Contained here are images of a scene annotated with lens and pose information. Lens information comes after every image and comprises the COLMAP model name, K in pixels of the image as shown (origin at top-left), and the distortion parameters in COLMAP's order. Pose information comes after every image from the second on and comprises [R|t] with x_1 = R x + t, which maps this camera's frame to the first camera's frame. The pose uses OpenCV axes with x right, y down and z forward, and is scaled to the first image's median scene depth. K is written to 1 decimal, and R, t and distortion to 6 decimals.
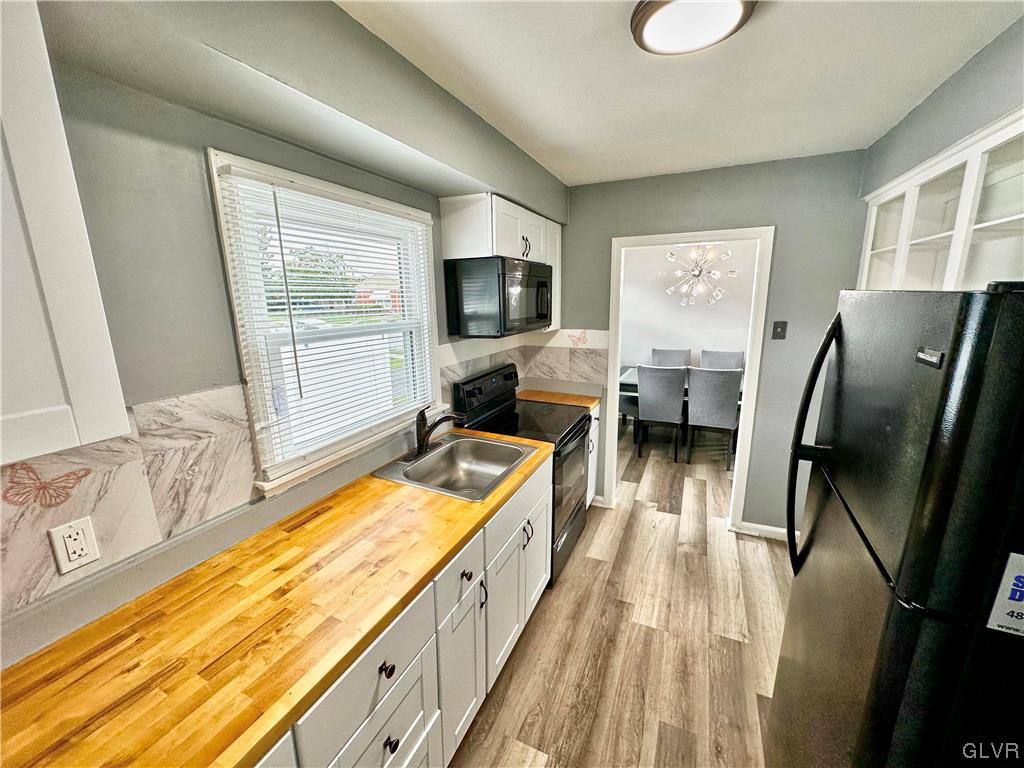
lens RADIAL K [[409.2, 0, 511.7], [0, 409.2, 384.4], [0, 0, 1]] dist [0.002493, 0.000553]
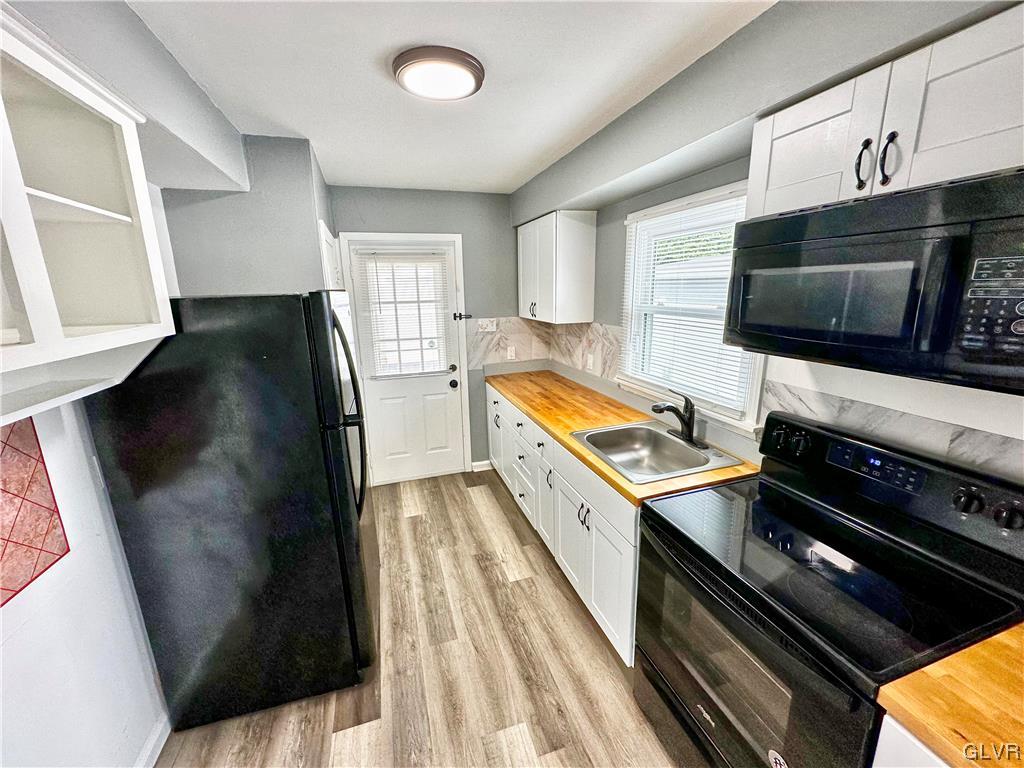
lens RADIAL K [[409.2, 0, 512.6], [0, 409.2, 380.3], [0, 0, 1]] dist [0.002493, 0.000553]
pose [[-0.733987, 0.179602, -0.654986, 0.890204], [-0.114618, 0.917811, 0.380113, -0.368055], [0.669423, 0.354071, -0.653075, 1.613374]]
